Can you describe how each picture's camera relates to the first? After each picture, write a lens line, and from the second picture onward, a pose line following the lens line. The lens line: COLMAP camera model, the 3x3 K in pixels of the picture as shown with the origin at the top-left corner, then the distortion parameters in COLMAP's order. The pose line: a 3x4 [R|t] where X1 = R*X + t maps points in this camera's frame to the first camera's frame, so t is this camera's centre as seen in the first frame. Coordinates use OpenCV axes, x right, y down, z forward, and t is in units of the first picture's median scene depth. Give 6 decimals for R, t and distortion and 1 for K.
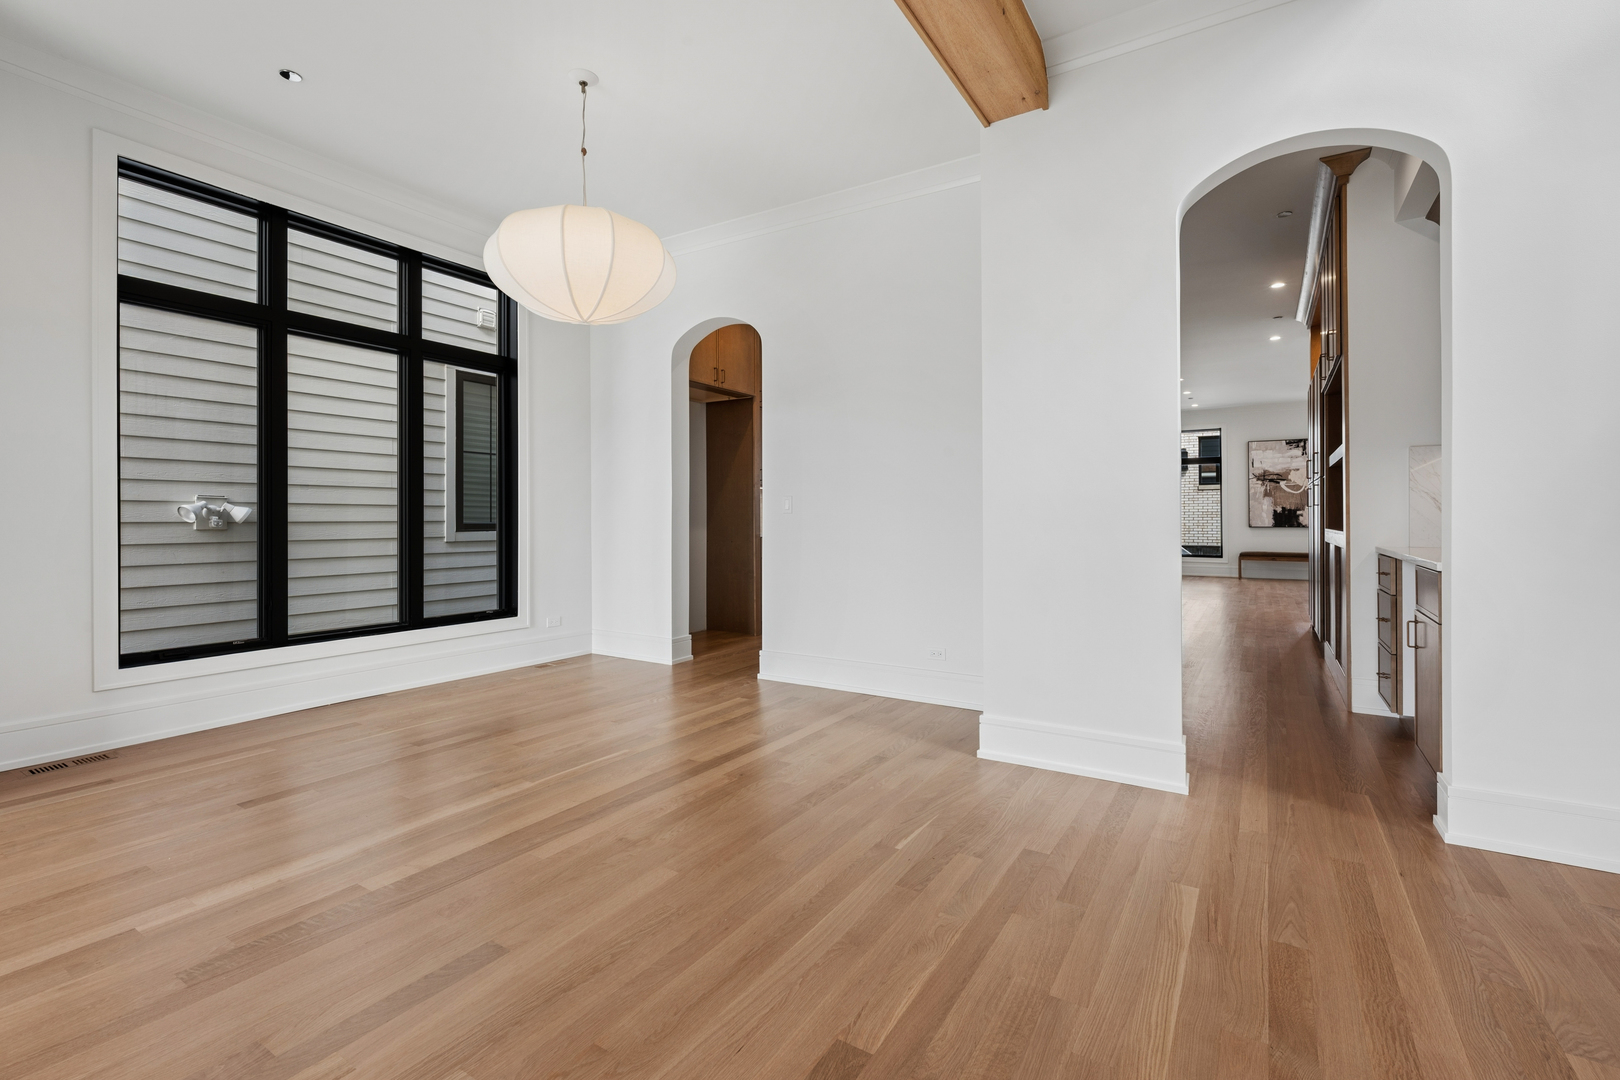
lens RADIAL K [[717.9, 0, 818.9], [0, 717.9, 516.6], [0, 0, 1]] dist [0.001573, 0.000136]
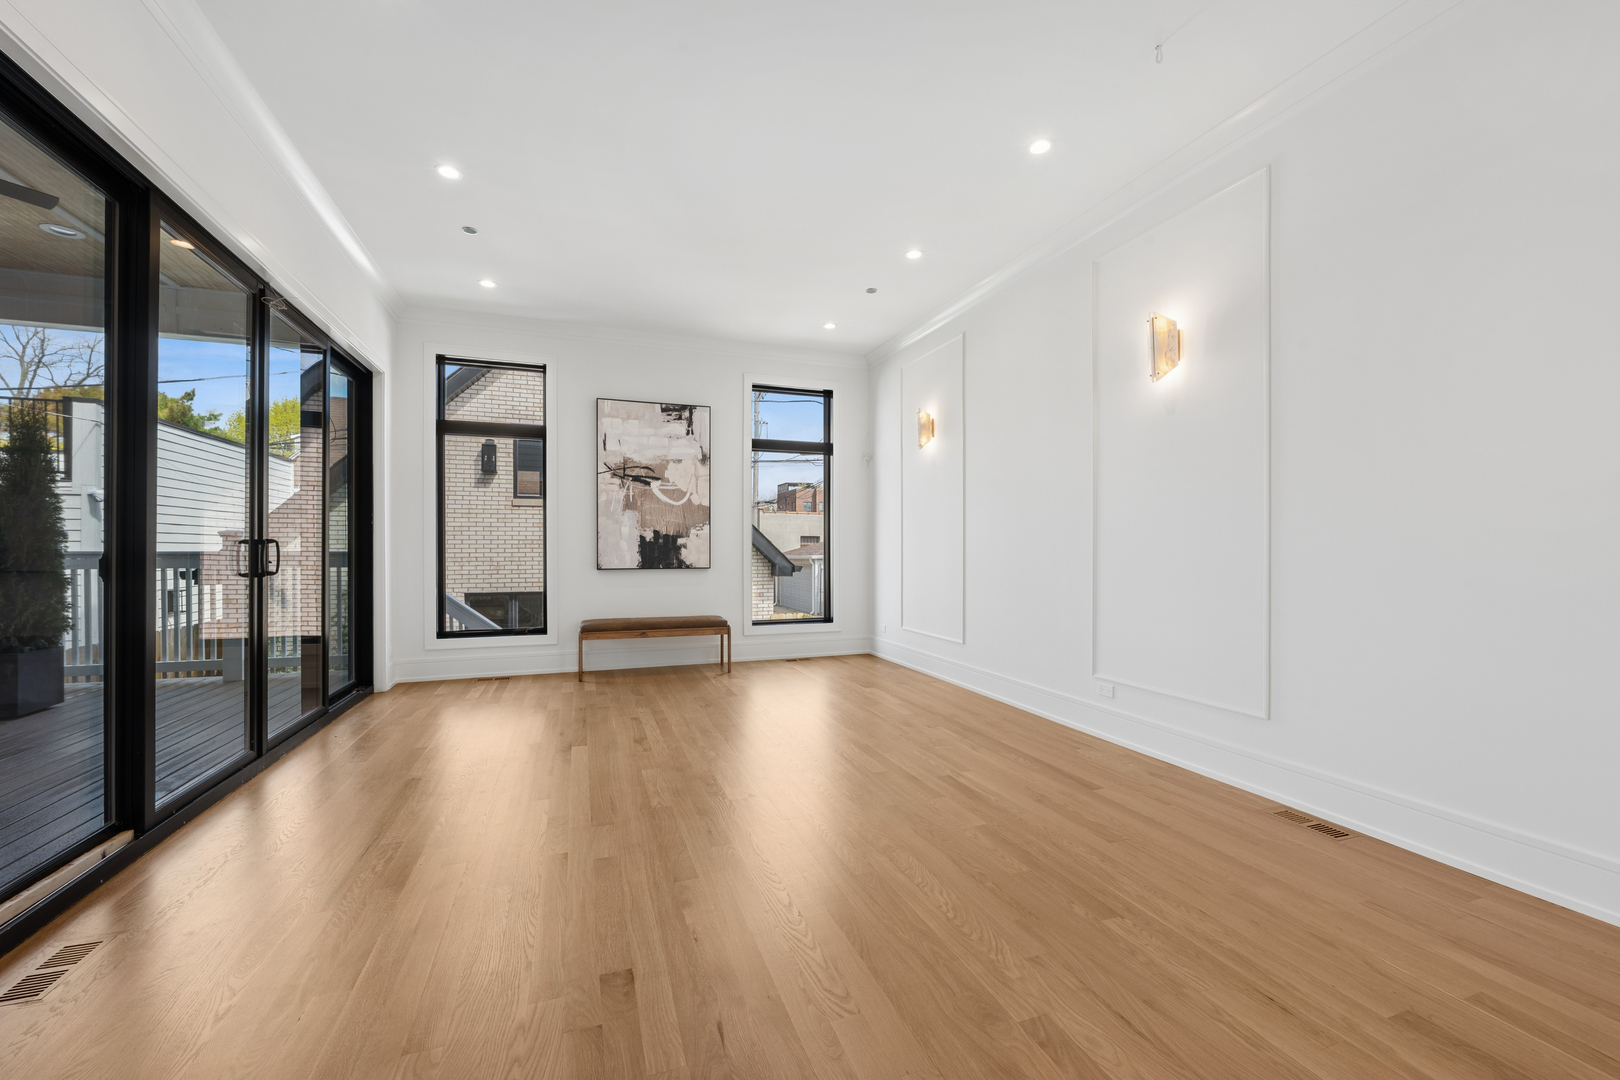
lens RADIAL K [[634.6, 0, 798.6], [0, 634.6, 550.0], [0, 0, 1]] dist [0.002516, -0.000013]
pose [[0.627646, 0.002141, 0.778496, 0.346385], [-0.007917, 0.999962, 0.003633, -0.001509], [-0.778459, -0.008443, 0.627639, 0.620420]]
